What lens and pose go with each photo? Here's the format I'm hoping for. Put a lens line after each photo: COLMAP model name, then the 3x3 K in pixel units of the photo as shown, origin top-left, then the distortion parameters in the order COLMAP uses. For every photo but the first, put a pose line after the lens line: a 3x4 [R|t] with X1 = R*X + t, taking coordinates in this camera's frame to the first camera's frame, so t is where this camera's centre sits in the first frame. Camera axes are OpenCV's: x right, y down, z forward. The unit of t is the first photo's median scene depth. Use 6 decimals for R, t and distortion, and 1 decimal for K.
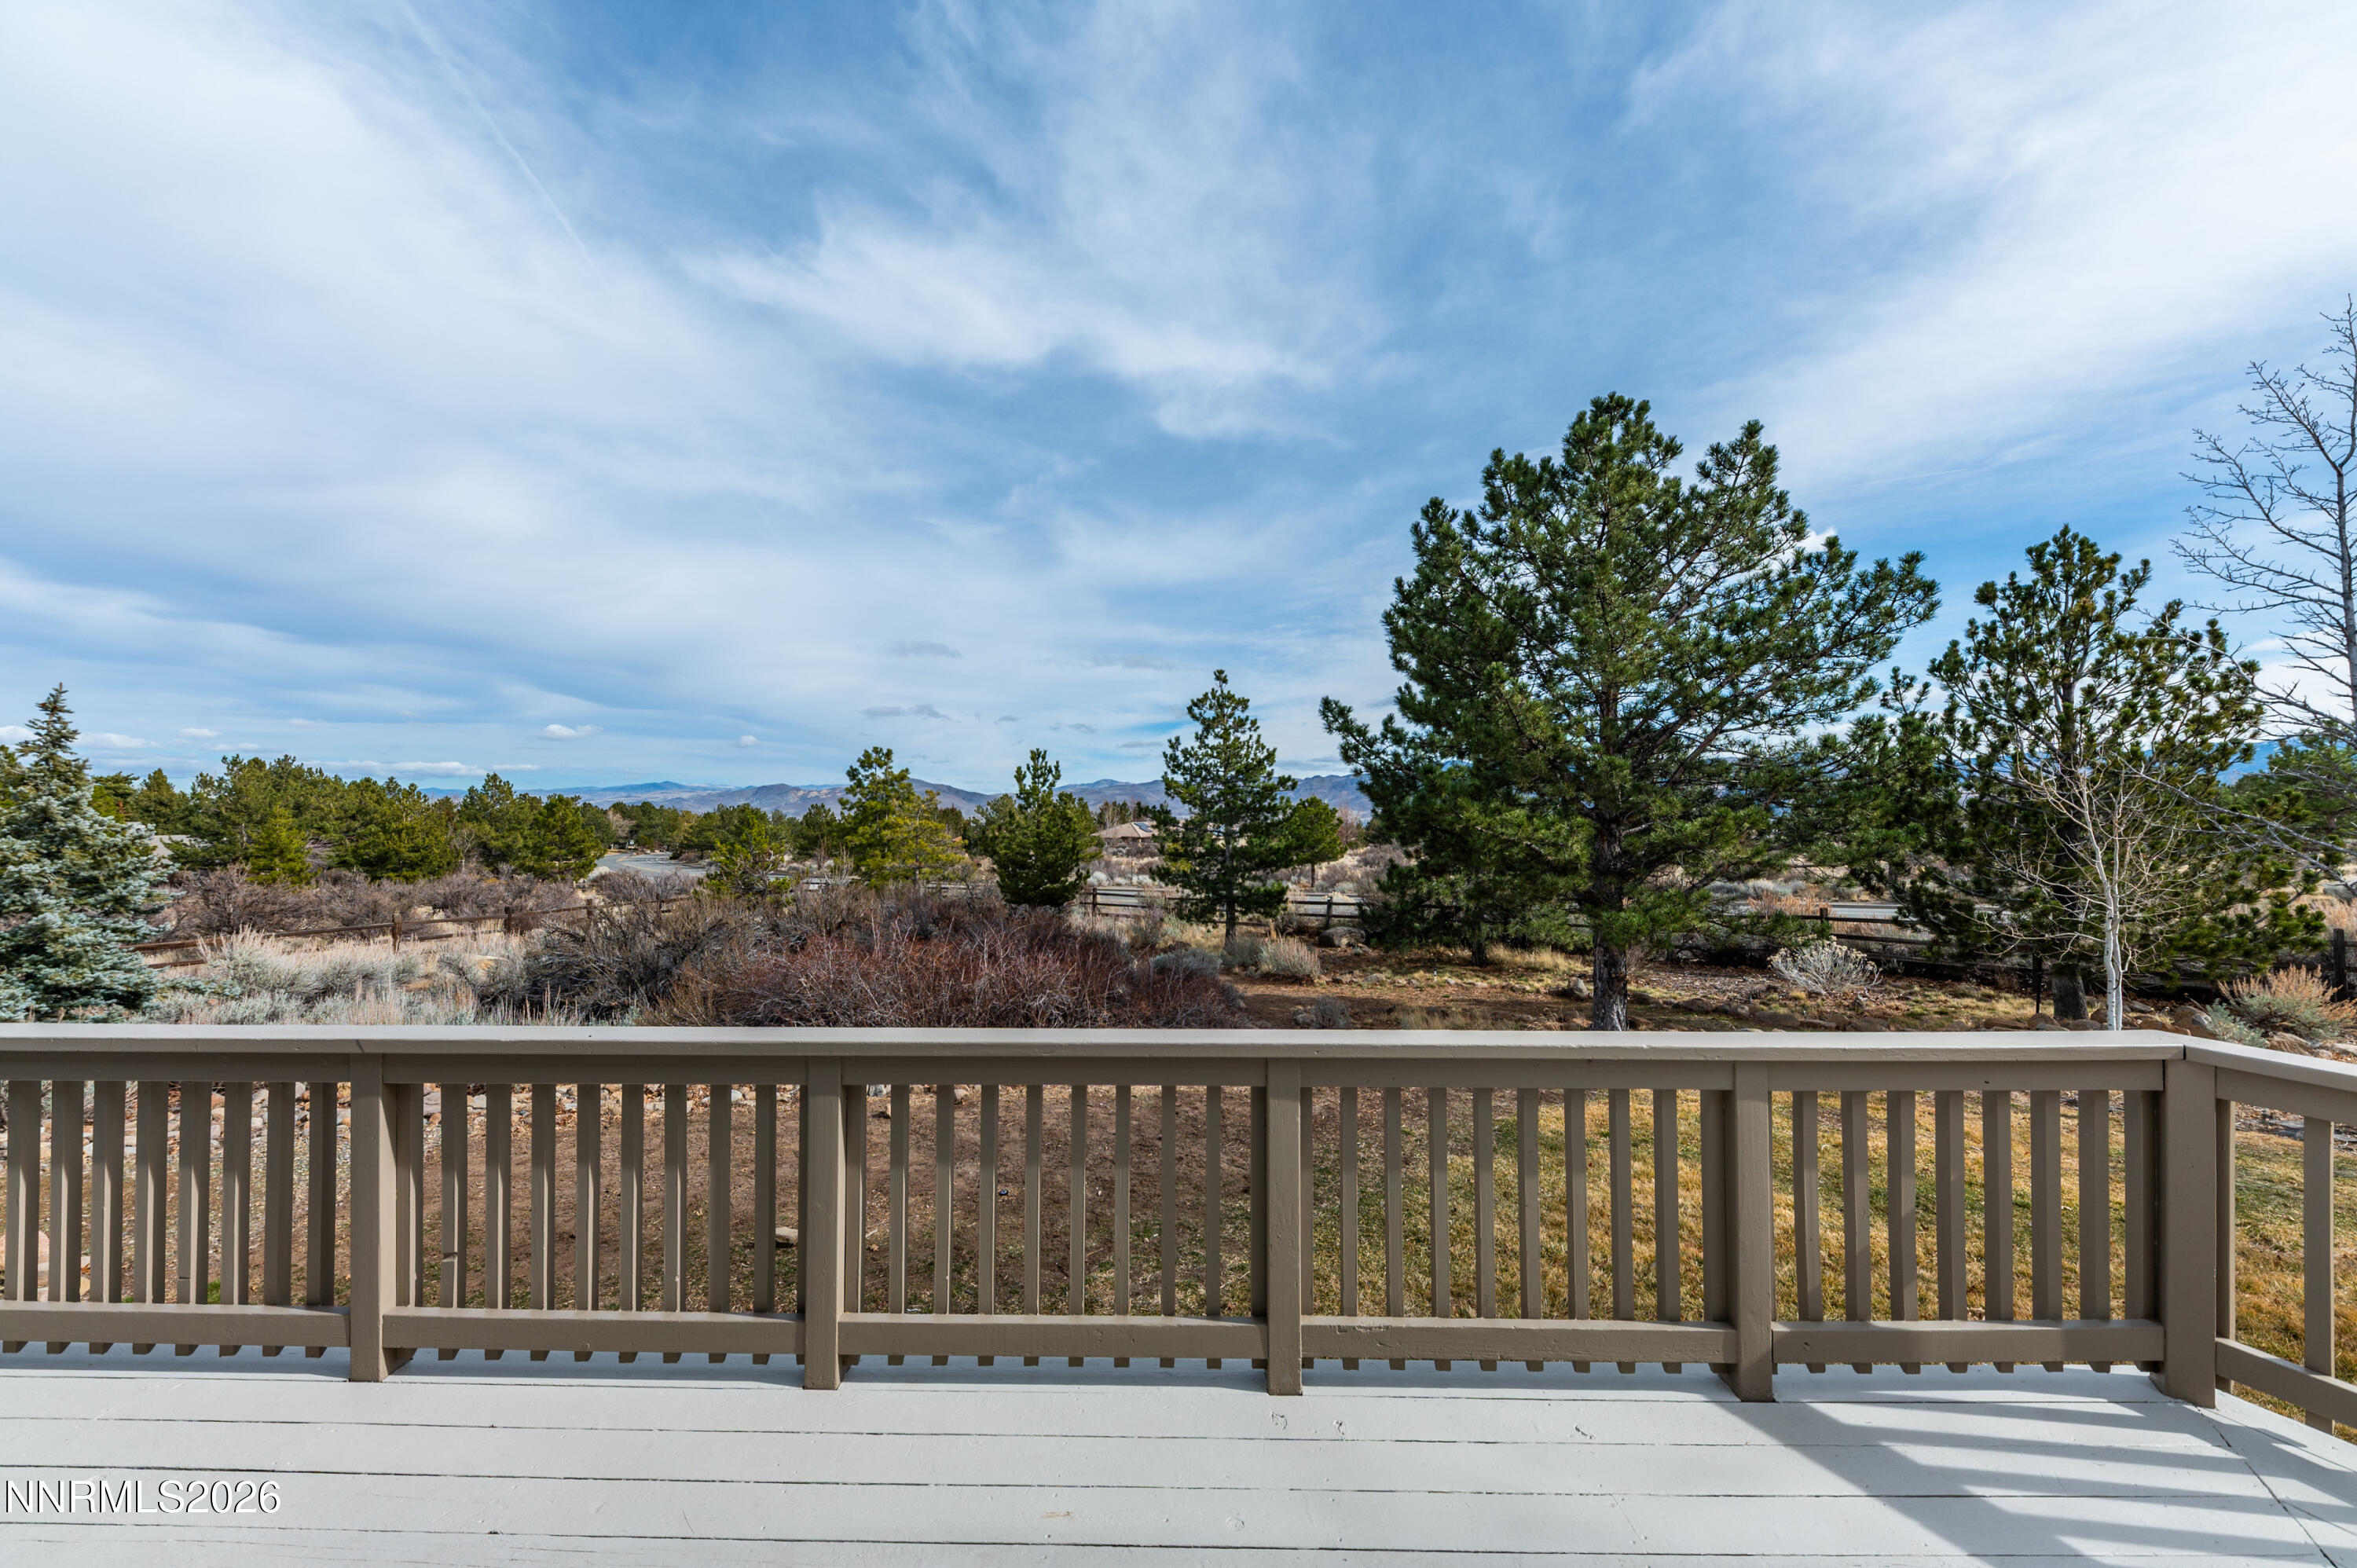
lens RADIAL K [[801.1, 0, 1171.3], [0, 801.1, 798.1], [0, 0, 1]] dist [0.000565, -0.002234]
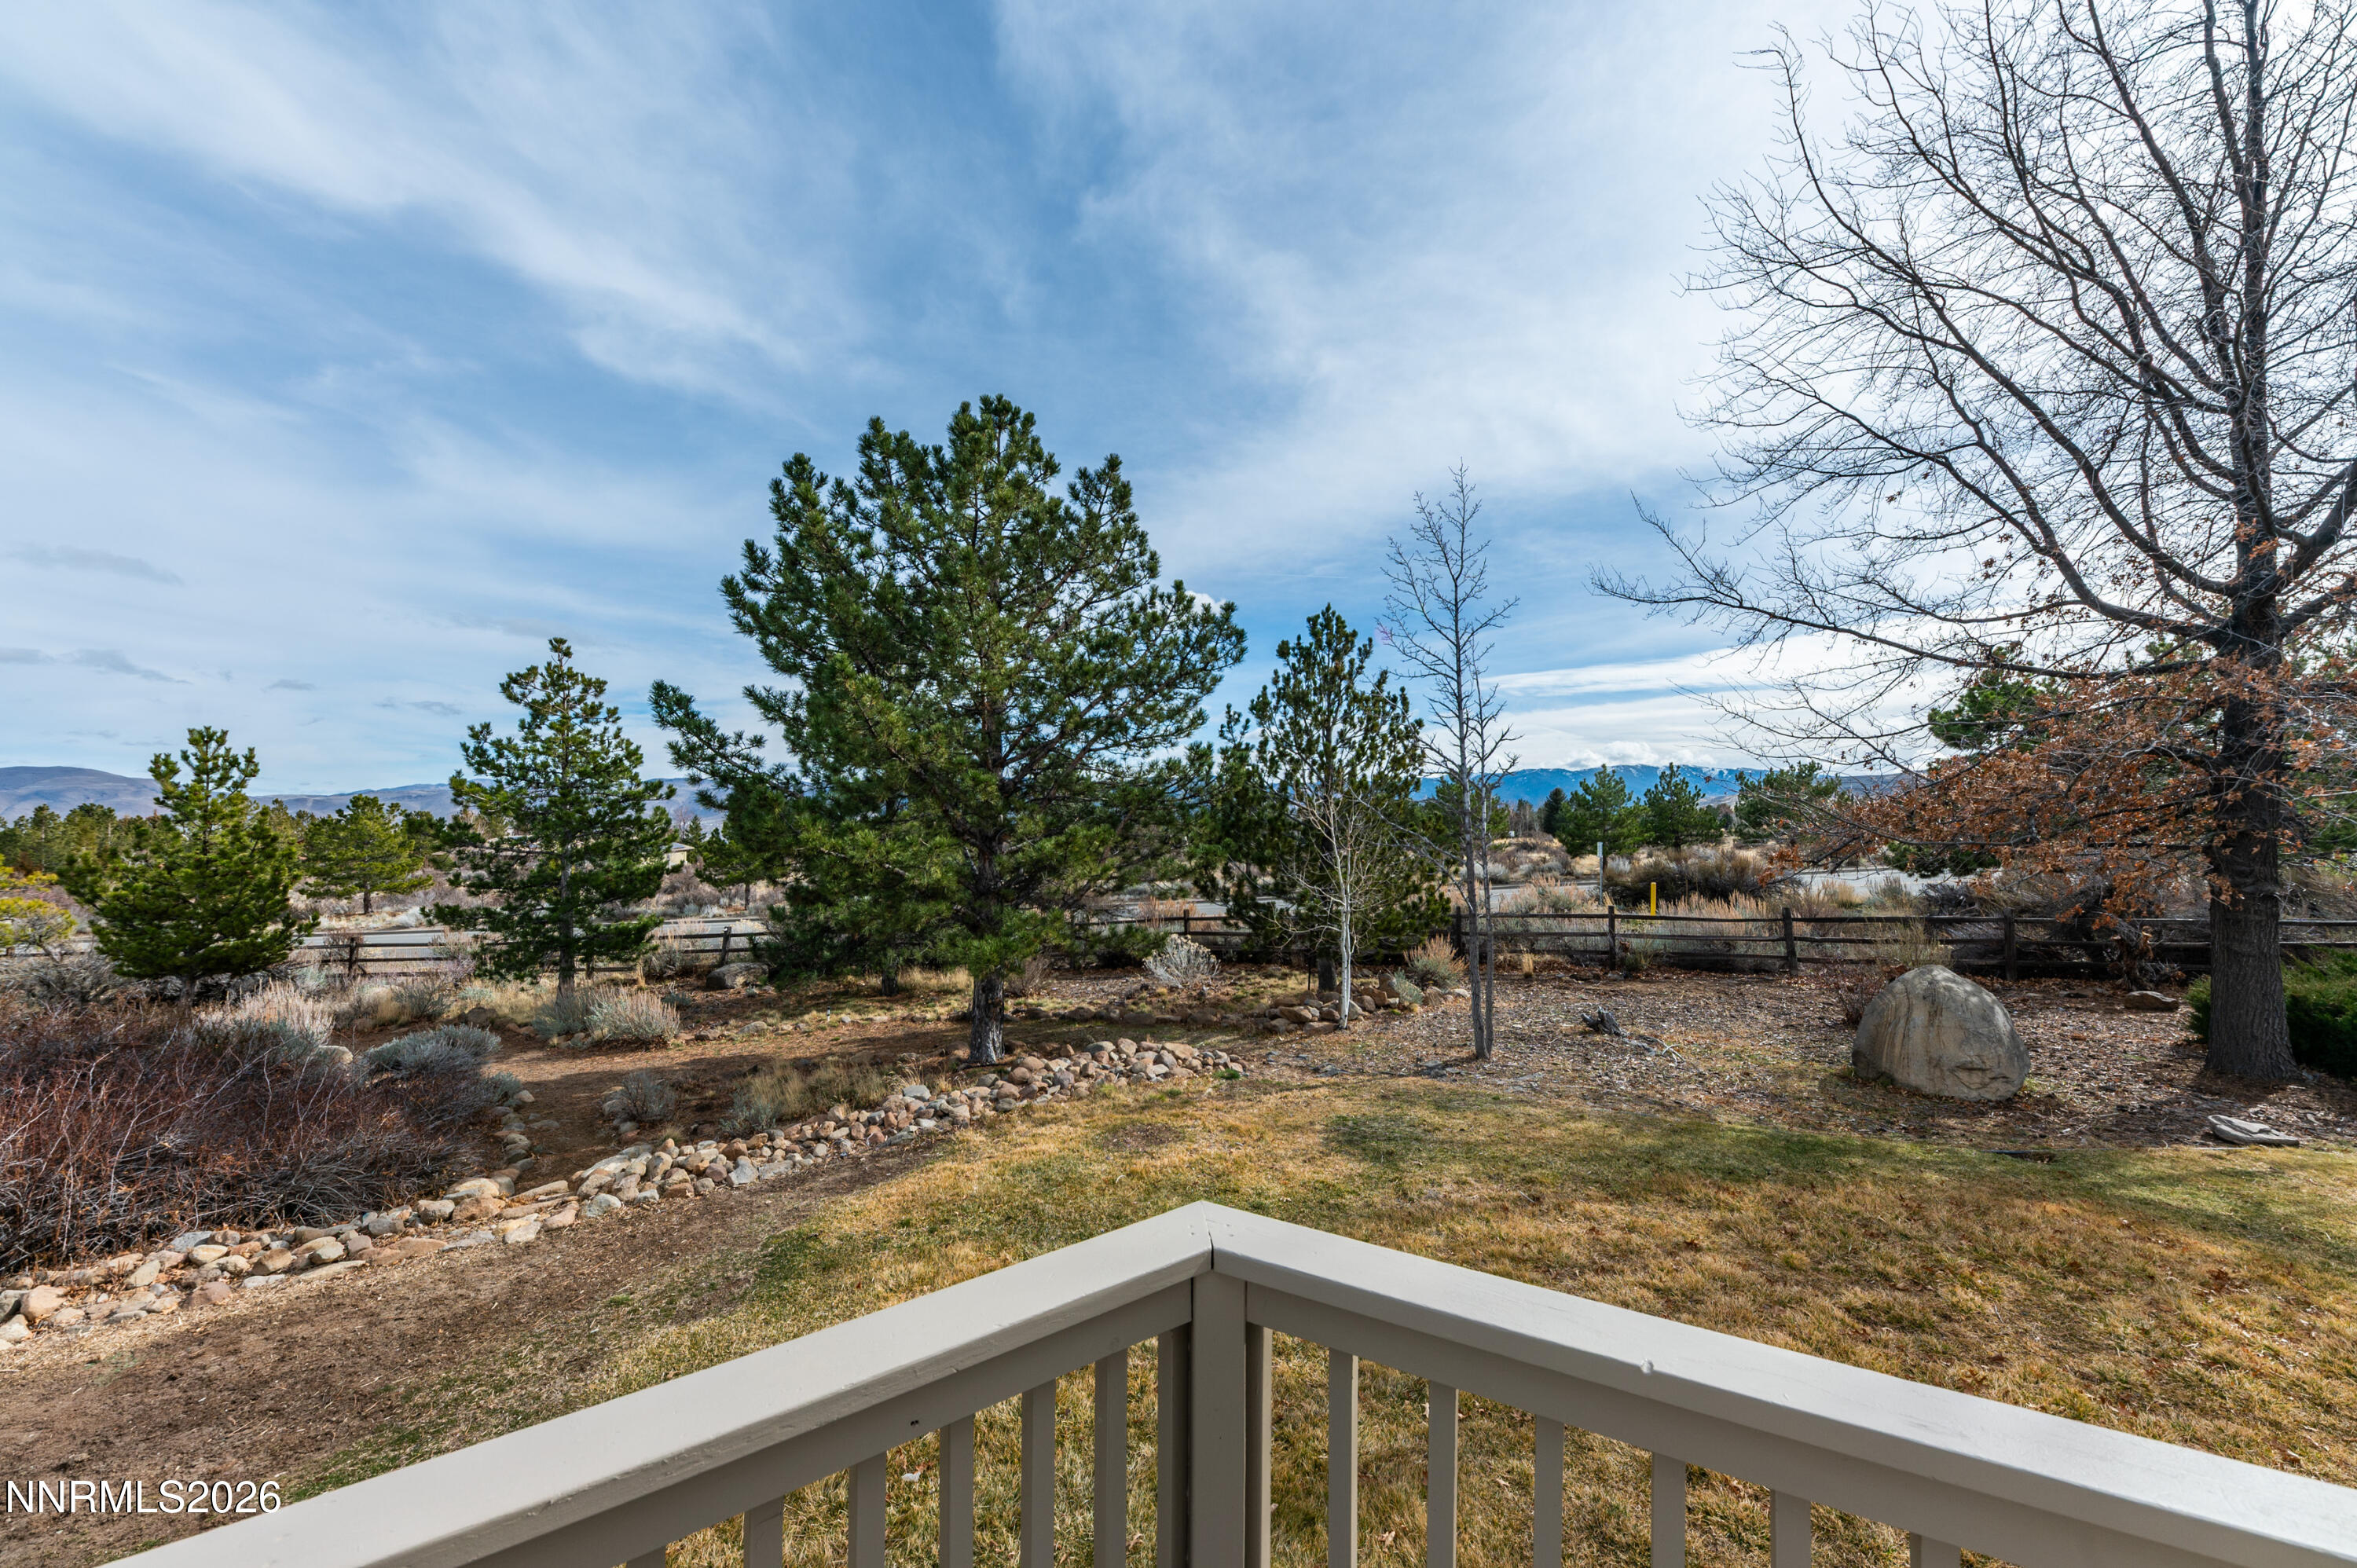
lens RADIAL K [[801.1, 0, 1171.3], [0, 801.1, 798.1], [0, 0, 1]] dist [0.000565, -0.002234]
pose [[0.814559, 0.016674, 0.579840, 0.166547], [-0.009704, 0.999839, -0.015120, -0.006911], [-0.579999, 0.006689, 0.814590, 0.095674]]
